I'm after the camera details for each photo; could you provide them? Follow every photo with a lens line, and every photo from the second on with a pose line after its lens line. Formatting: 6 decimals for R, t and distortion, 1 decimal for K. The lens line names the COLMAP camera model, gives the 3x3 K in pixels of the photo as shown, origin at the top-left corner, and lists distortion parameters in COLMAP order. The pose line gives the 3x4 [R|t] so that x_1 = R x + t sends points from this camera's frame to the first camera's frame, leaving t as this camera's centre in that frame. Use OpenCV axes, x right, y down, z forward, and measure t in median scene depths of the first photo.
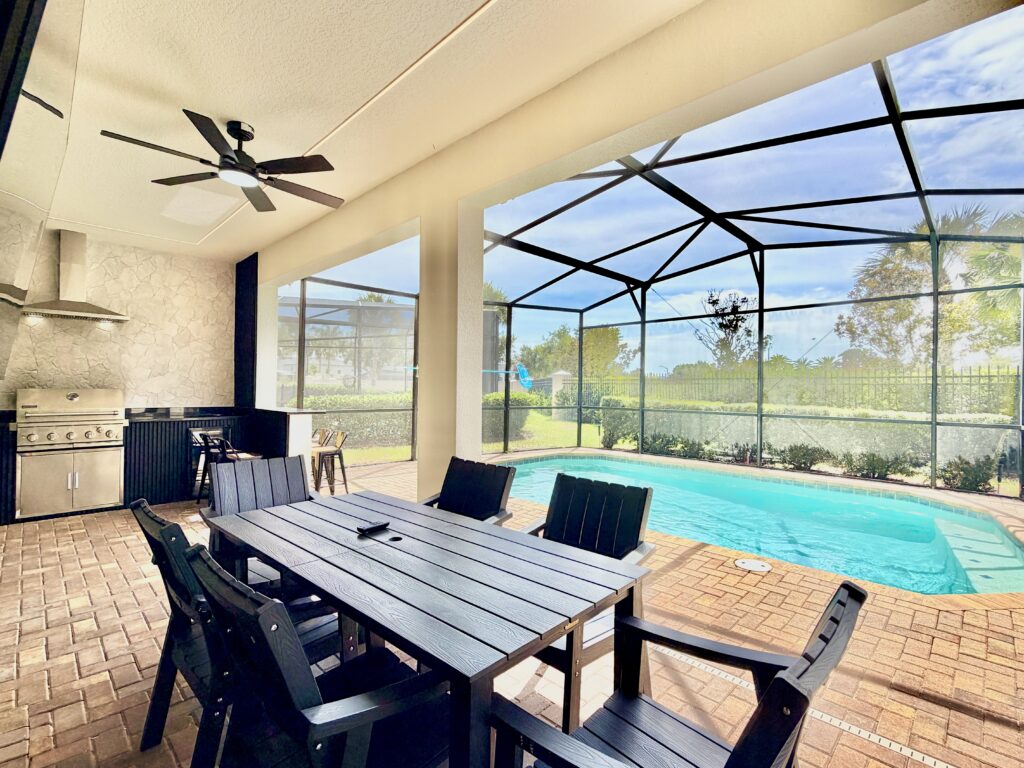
lens RADIAL K [[478.8, 0, 512.0], [0, 478.8, 384.0], [0, 0, 1]] dist [0.010155, 0.000367]
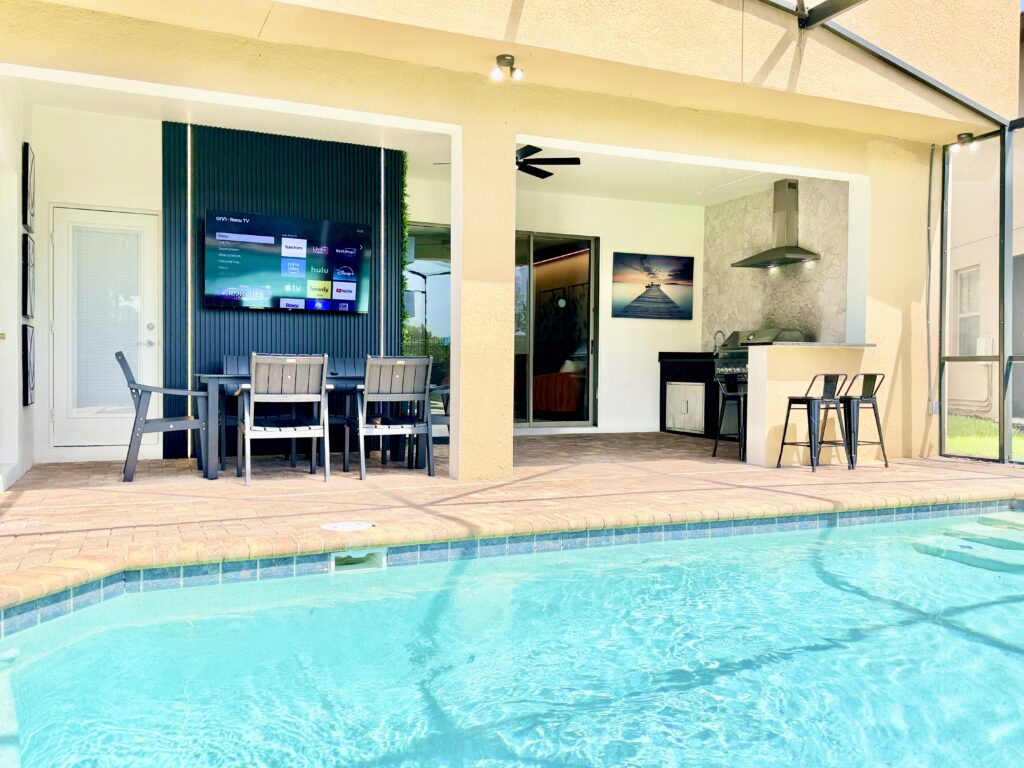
lens RADIAL K [[845.3, 0, 512.0], [0, 845.3, 384.0], [0, 0, 1]] dist [0.045590, -0.002272]
pose [[-0.360845, -0.002865, -0.932622, 0.614994], [-0.006598, 0.999978, -0.000519, 0.078401], [0.932603, 0.005966, -0.360856, 0.671191]]
